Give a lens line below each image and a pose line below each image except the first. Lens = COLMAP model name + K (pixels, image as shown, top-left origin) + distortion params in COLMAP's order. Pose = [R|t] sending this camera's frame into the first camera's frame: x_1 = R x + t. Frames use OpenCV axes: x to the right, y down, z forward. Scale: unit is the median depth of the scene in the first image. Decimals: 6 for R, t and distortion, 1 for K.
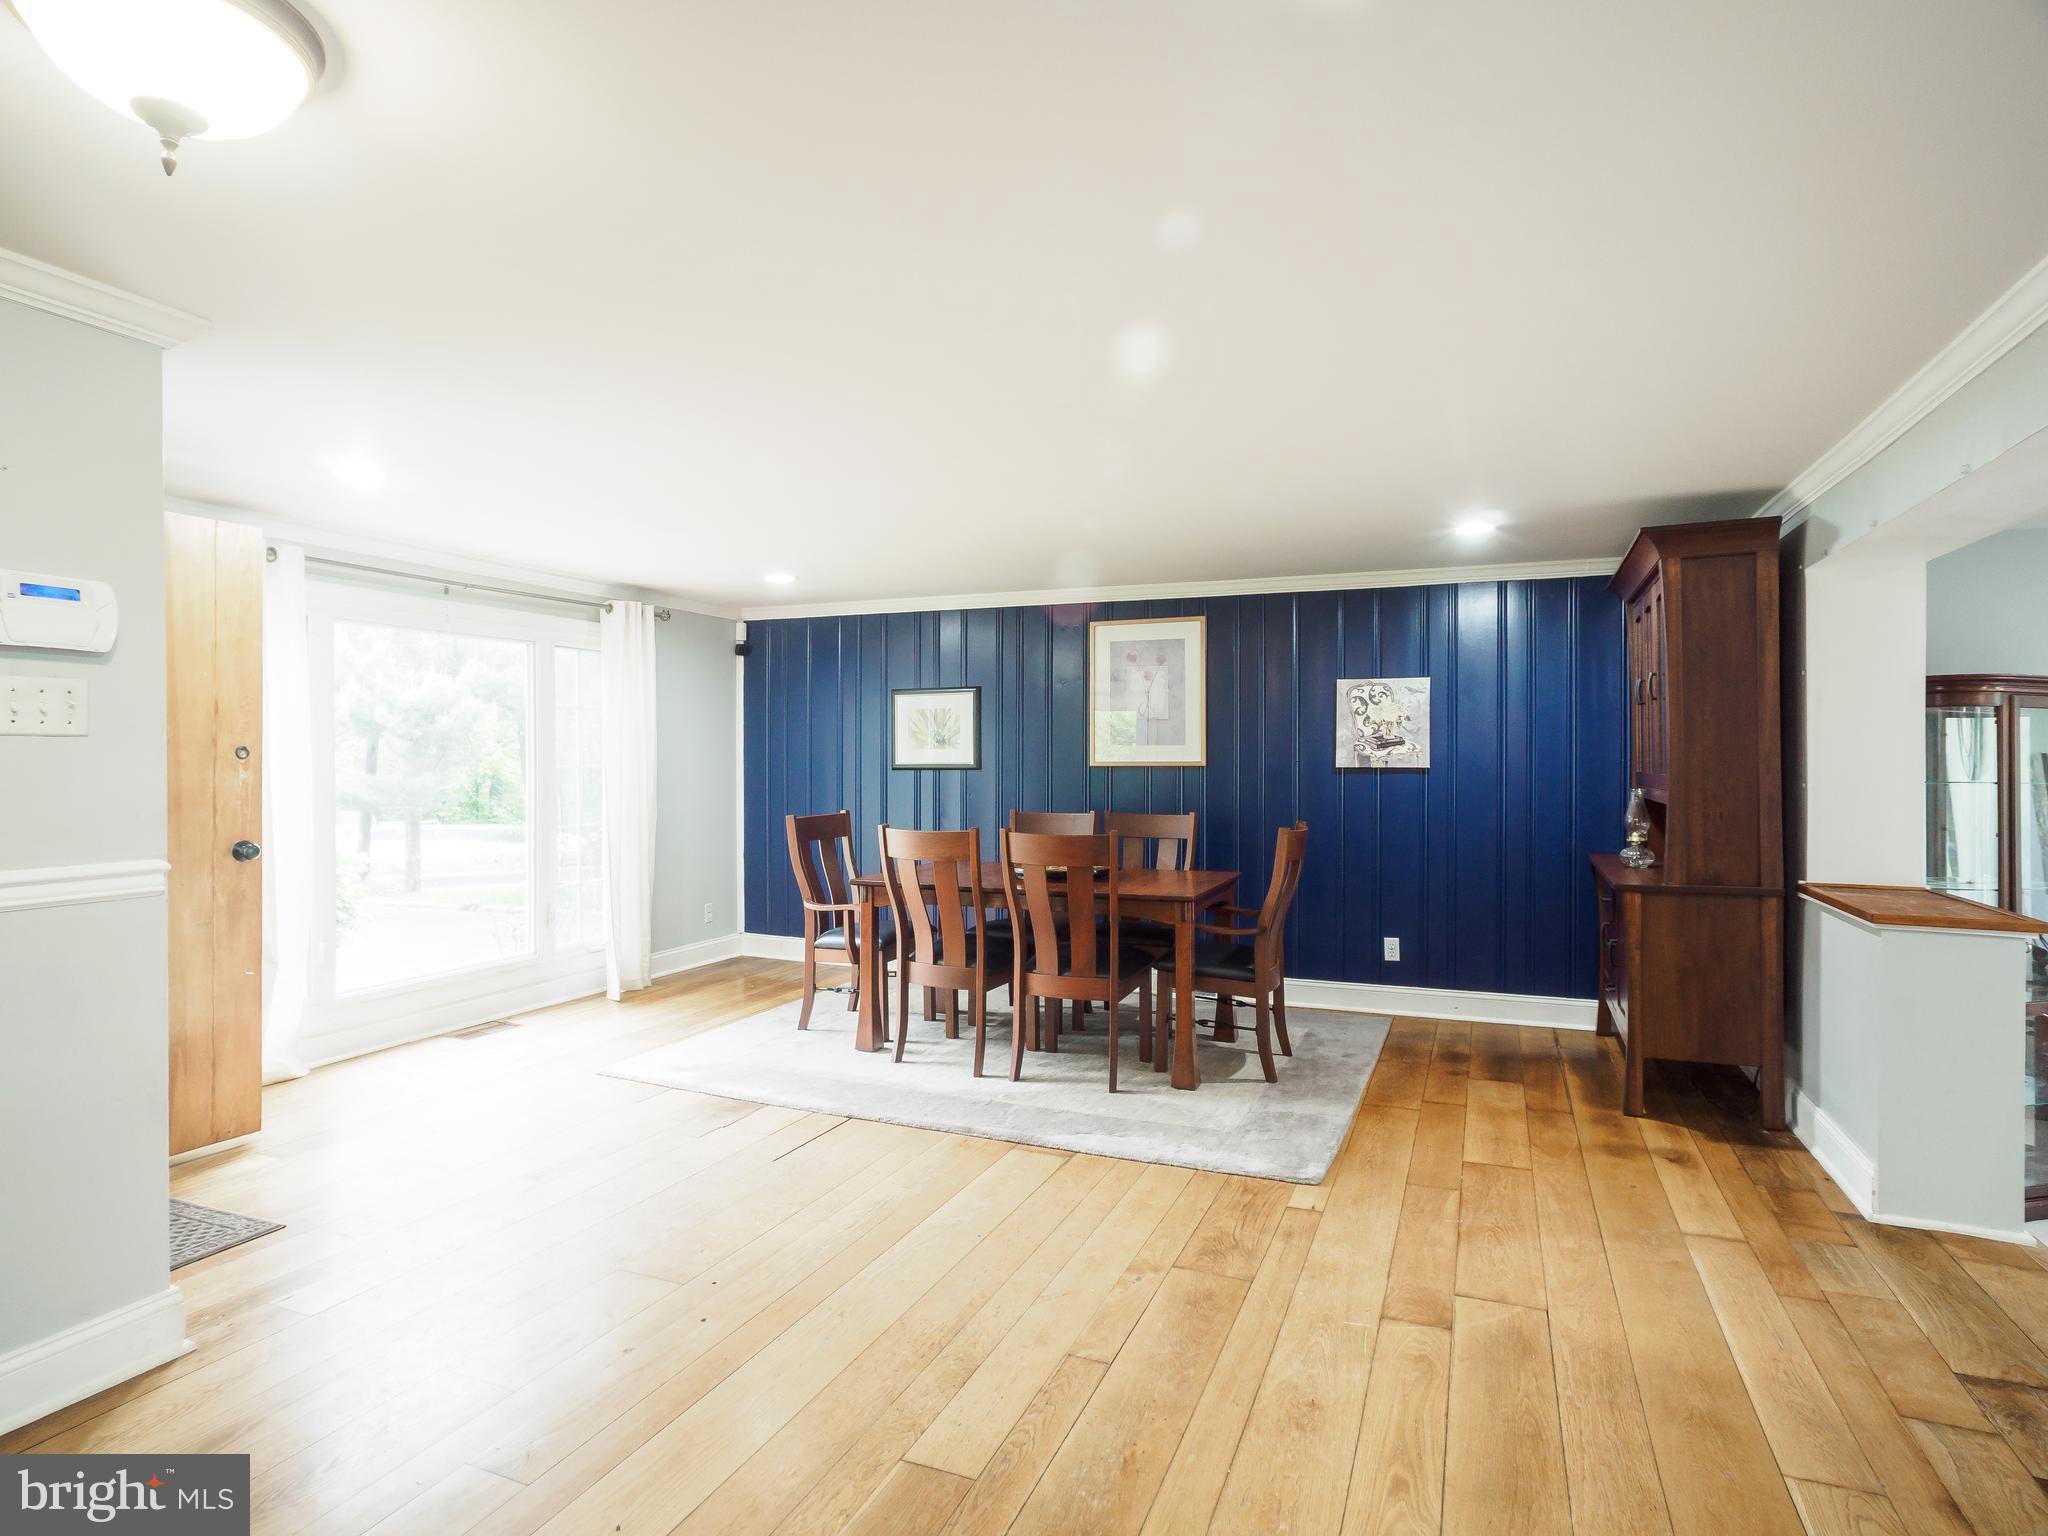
lens RADIAL K [[1098.2, 0, 1008.3], [0, 1098.2, 758.0], [0, 0, 1]] dist [-0.017300, 0.005709]
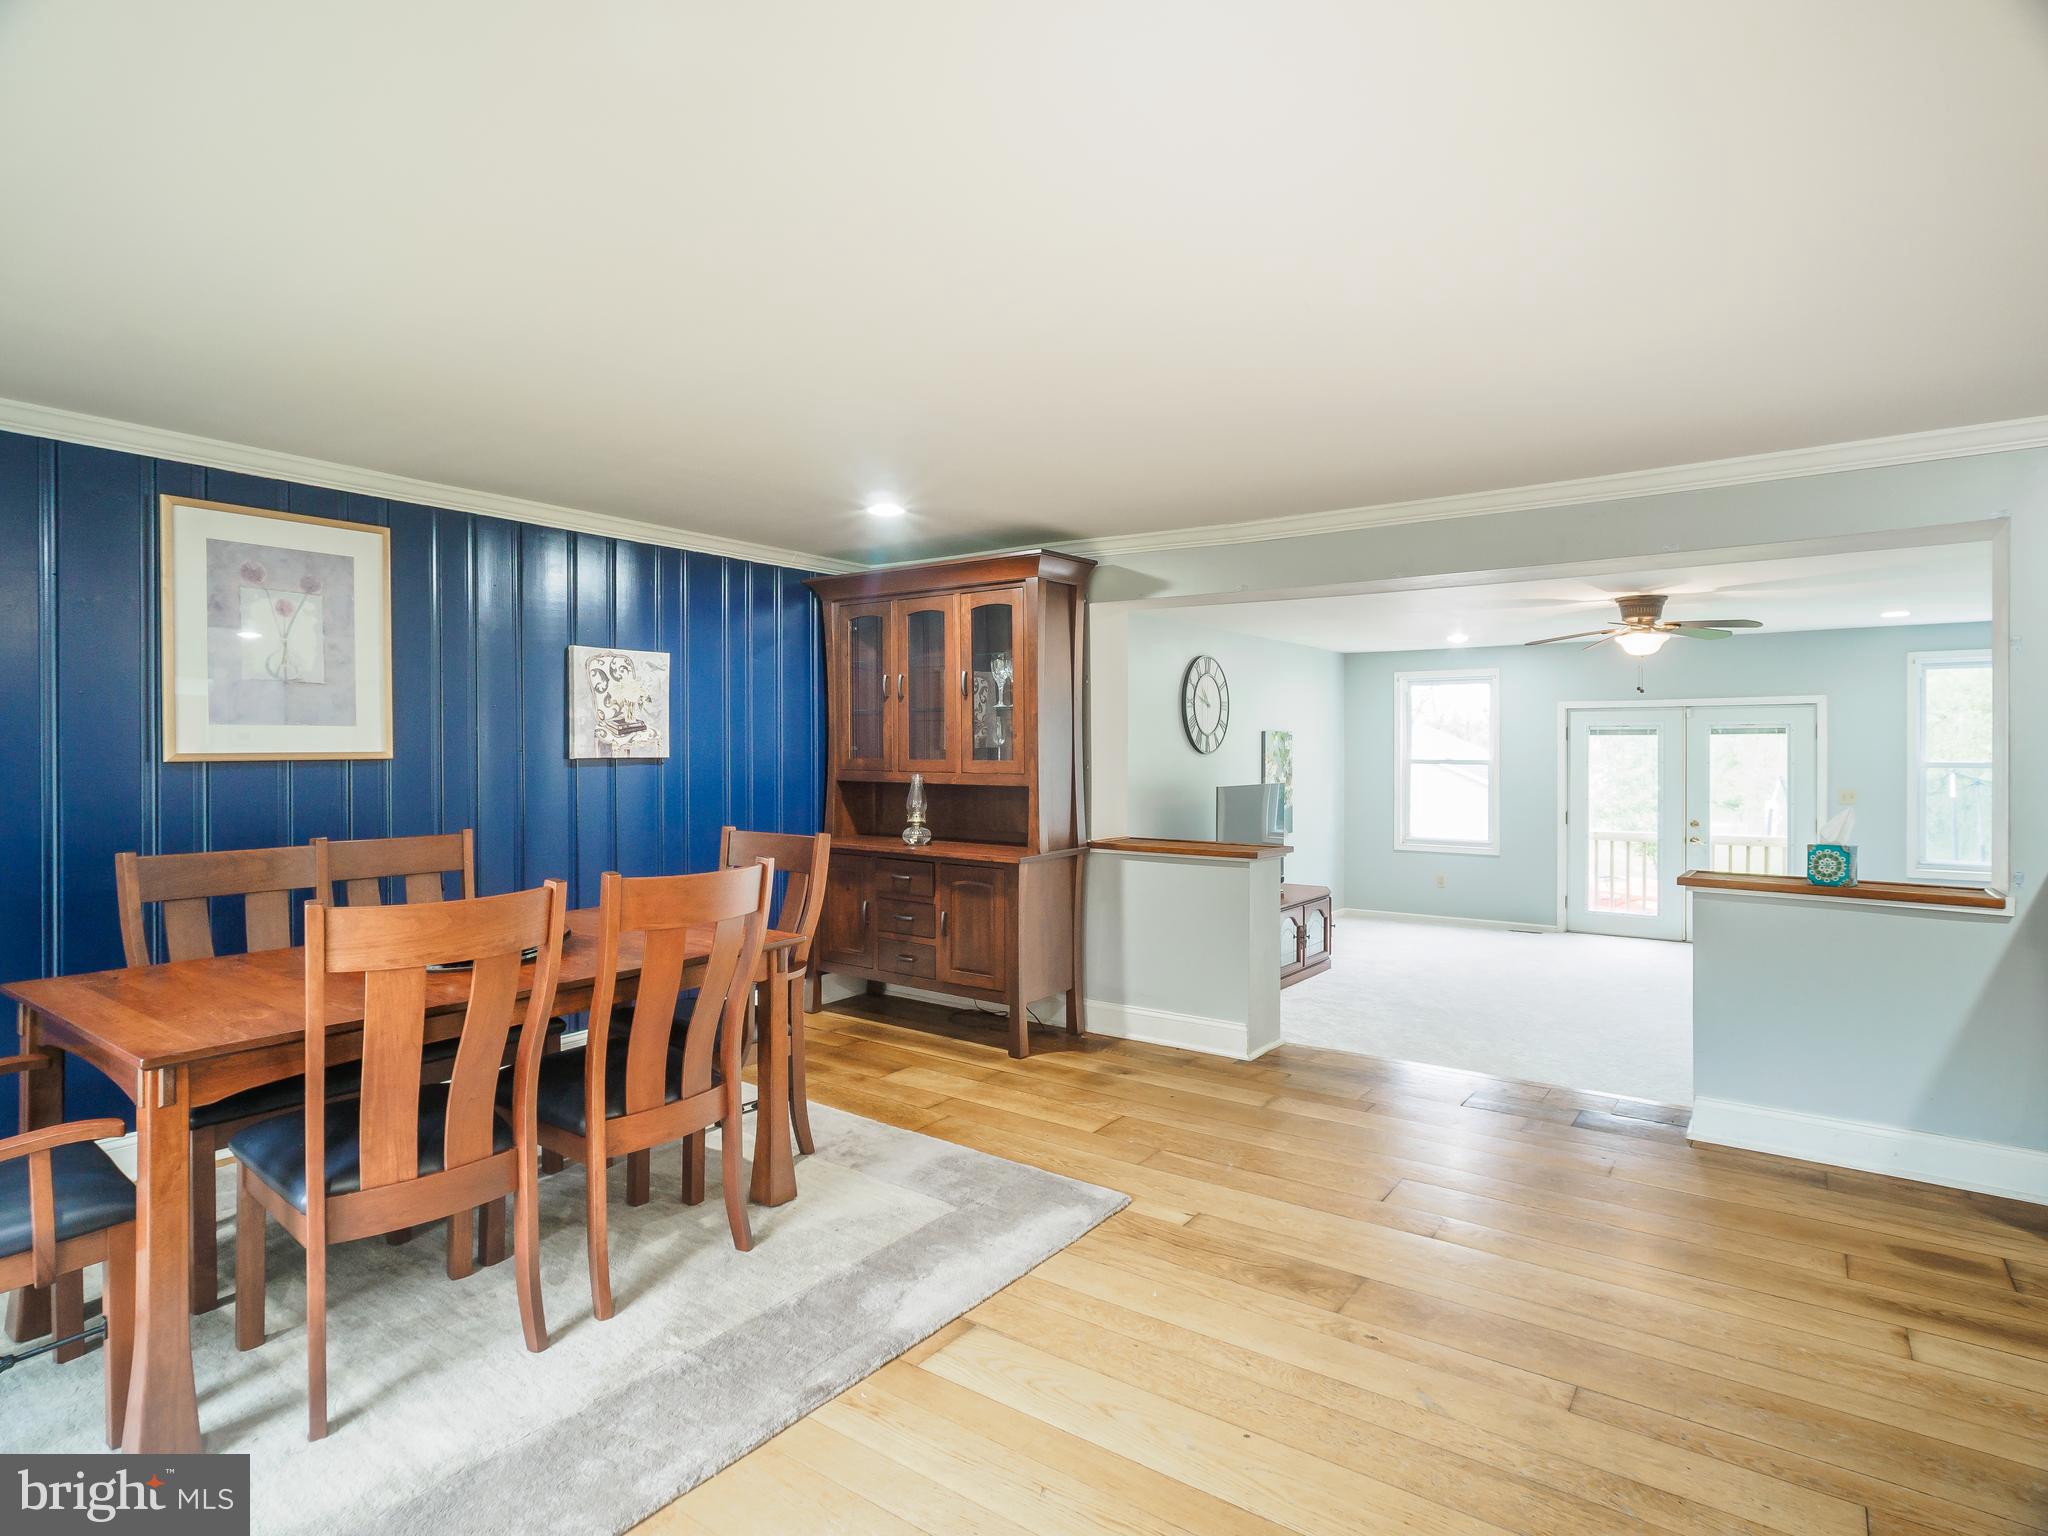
lens RADIAL K [[1098.2, 0, 1012.6], [0, 1098.2, 759.1], [0, 0, 1]] dist [-0.017300, 0.005709]
pose [[0.230080, -0.012704, 0.973089, -0.436517], [0.001765, 0.999919, 0.012637, -0.000339], [-0.973170, -0.001190, 0.230084, 0.591856]]
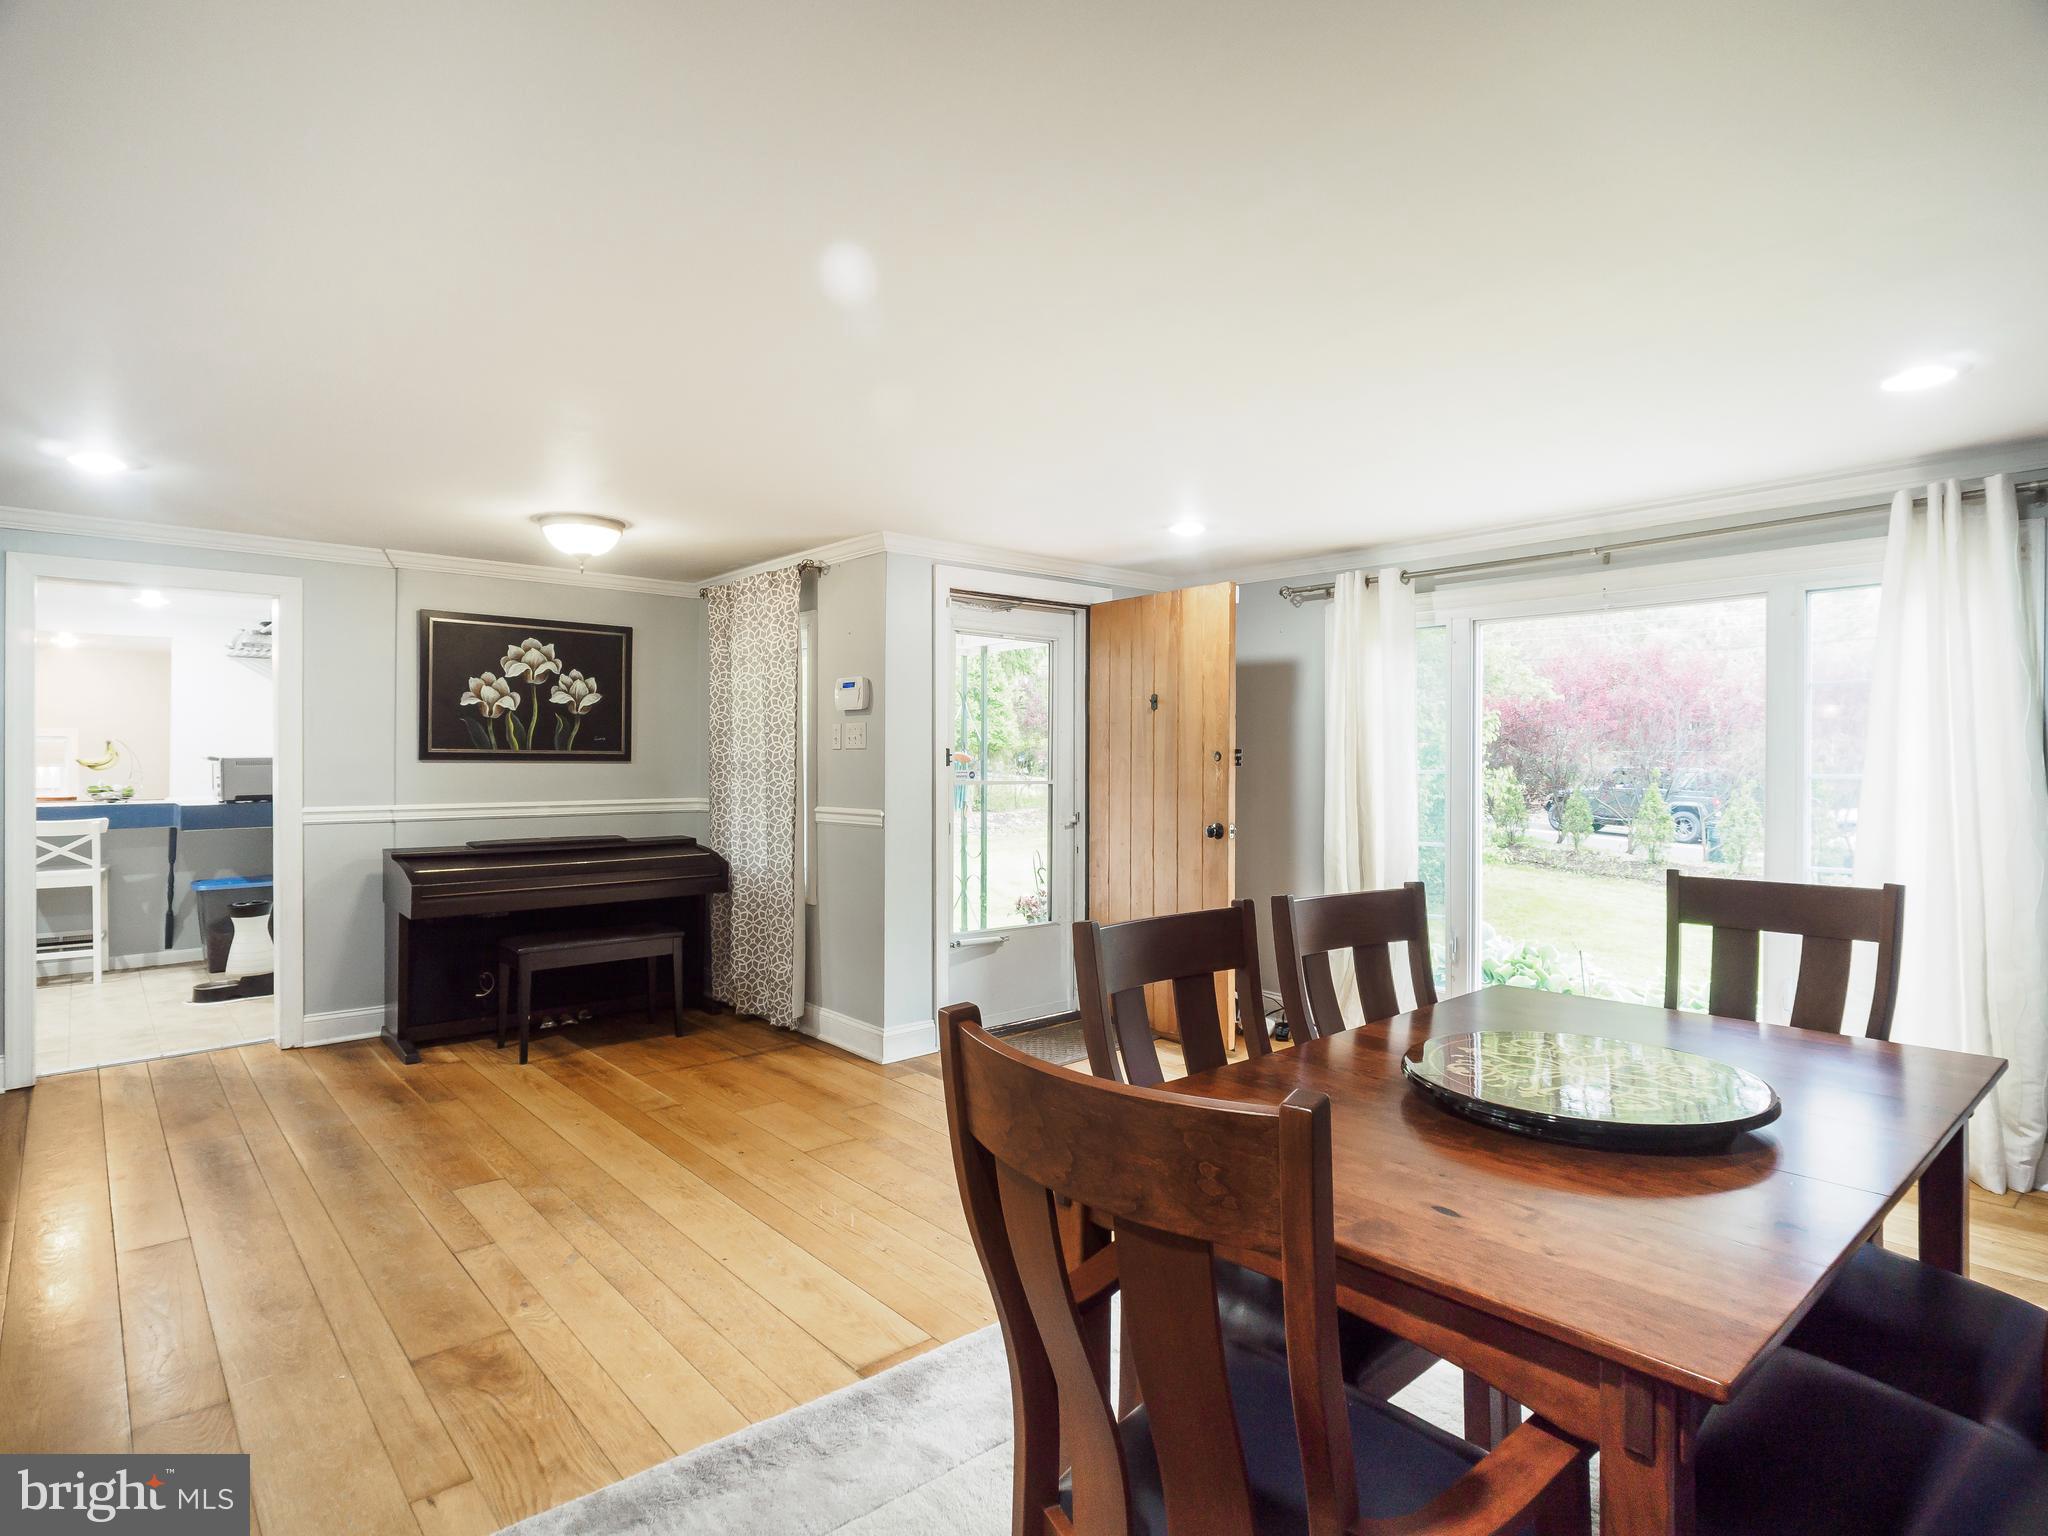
lens RADIAL K [[1098.2, 0, 1017.0], [0, 1098.2, 760.1], [0, 0, 1]] dist [-0.017300, 0.005709]
pose [[-0.437216, -0.001328, -0.899355, 0.431007], [-0.004652, 0.999989, 0.000785, -0.000367], [0.899344, 0.004527, -0.437218, 0.985840]]
